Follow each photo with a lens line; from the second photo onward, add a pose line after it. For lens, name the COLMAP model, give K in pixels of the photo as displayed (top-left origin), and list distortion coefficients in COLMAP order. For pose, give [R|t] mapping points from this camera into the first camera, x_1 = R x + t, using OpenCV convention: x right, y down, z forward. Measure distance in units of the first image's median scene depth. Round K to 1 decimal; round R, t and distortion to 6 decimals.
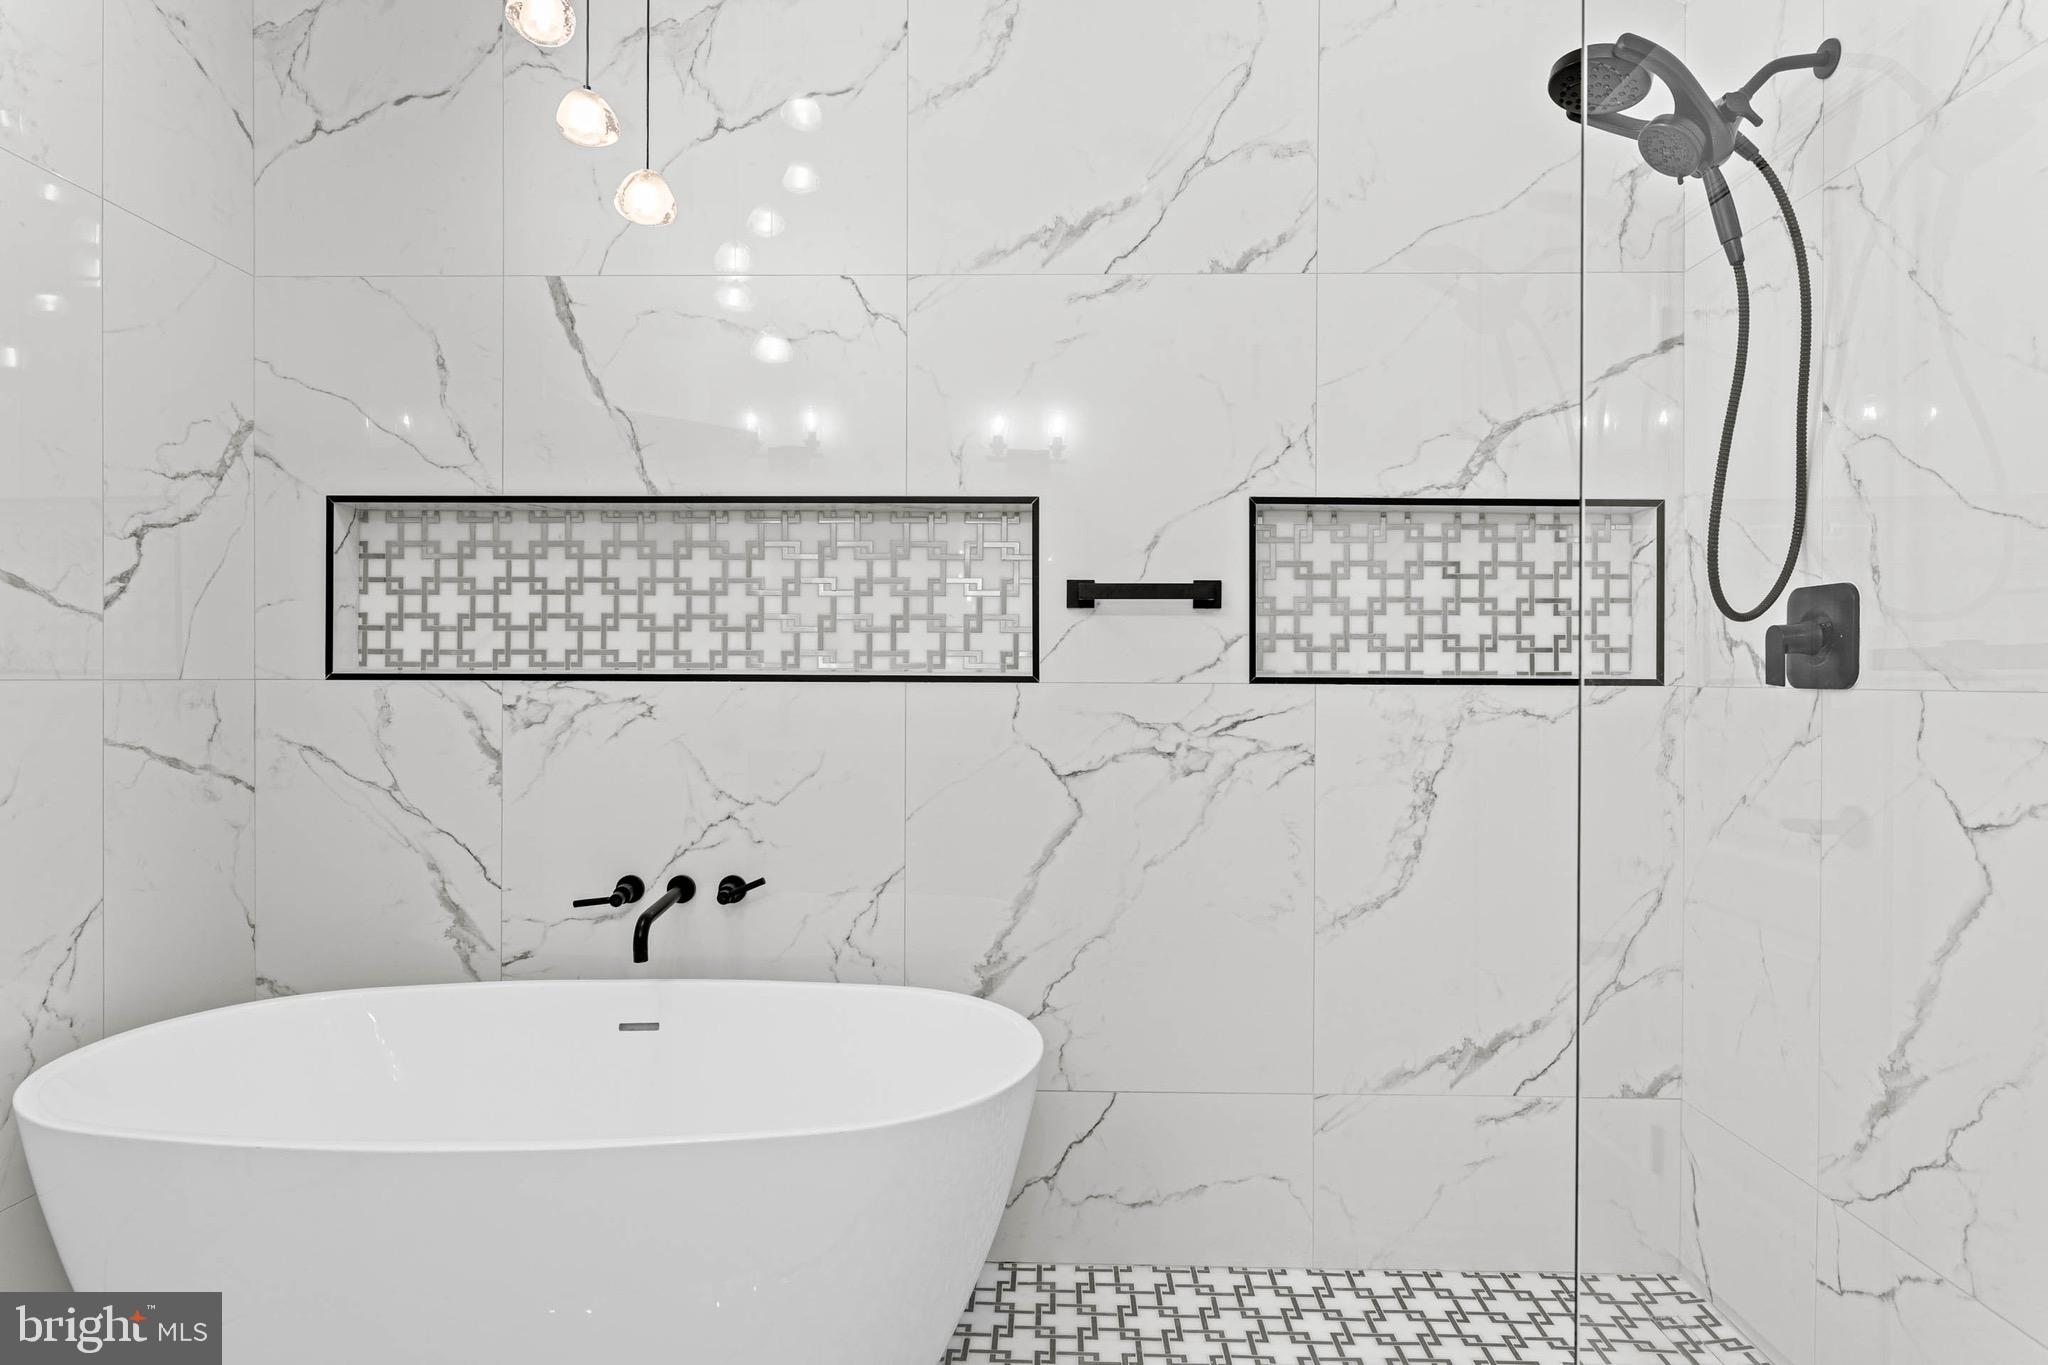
lens RADIAL K [[1171.2, 0, 1021.9], [0, 1171.2, 679.1], [0, 0, 1]] dist [-0.001215, -0.001420]
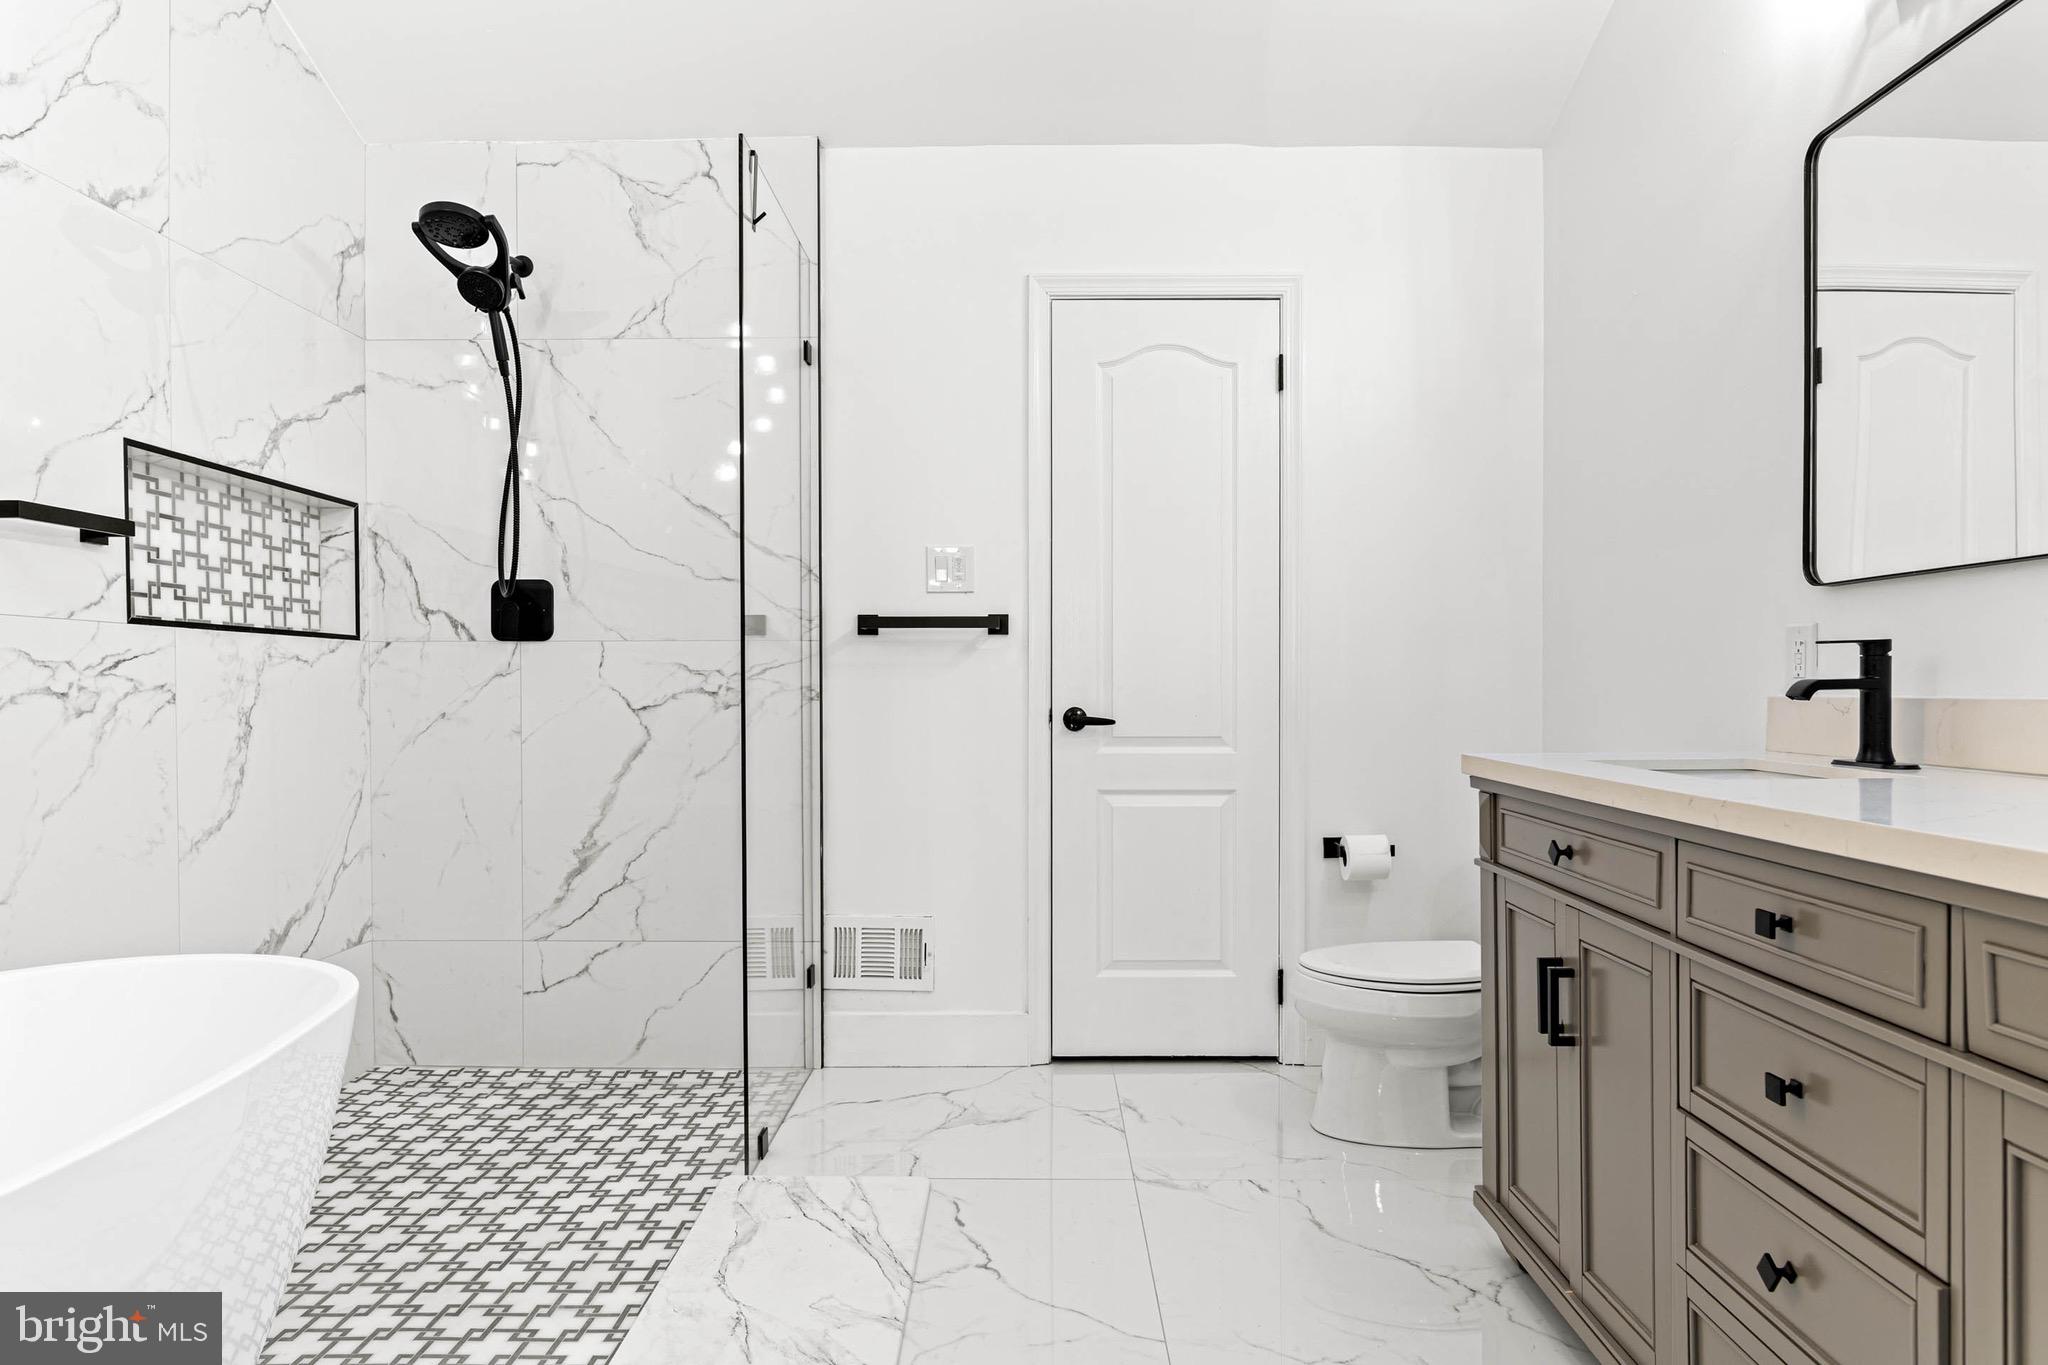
lens RADIAL K [[1171.2, 0, 1022.4], [0, 1171.2, 692.2], [0, 0, 1]] dist [-0.001215, -0.001420]
pose [[-0.007411, -0.007994, 0.999941, -0.814697], [0.003300, 0.999962, 0.008018, 0.057271], [-0.999967, 0.003359, -0.007384, 0.239902]]
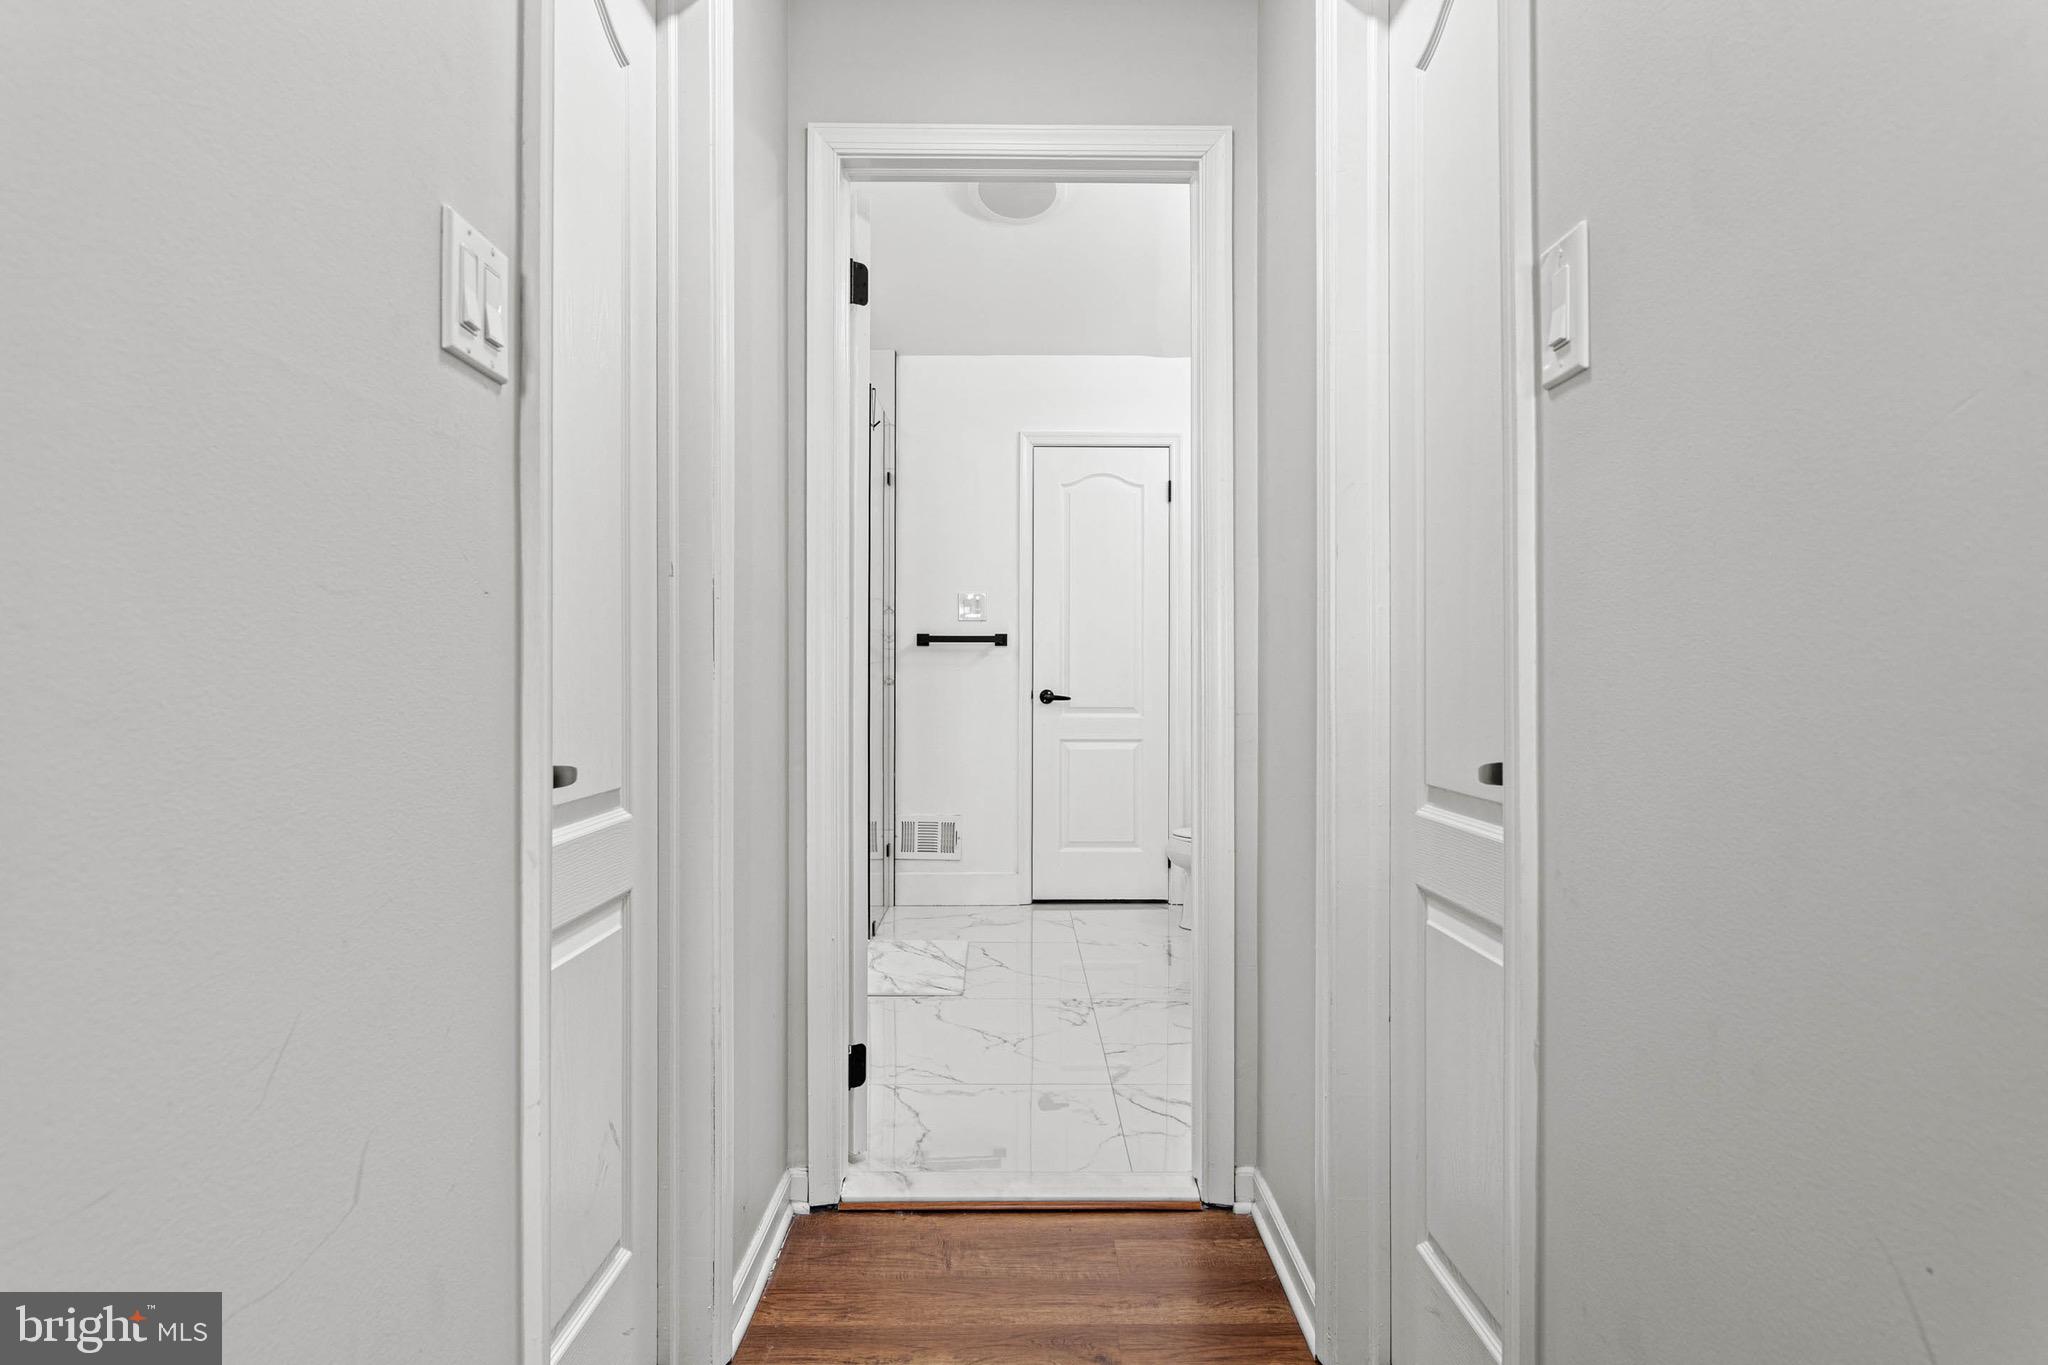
lens RADIAL K [[1171.2, 0, 1024.7], [0, 1171.2, 678.1], [0, 0, 1]] dist [-0.001215, -0.001420]
pose [[-0.029027, -0.007758, 0.999549, -1.726493], [0.000070, 0.999970, 0.007763, 0.045962], [-0.999579, 0.000296, -0.029026, 0.277666]]
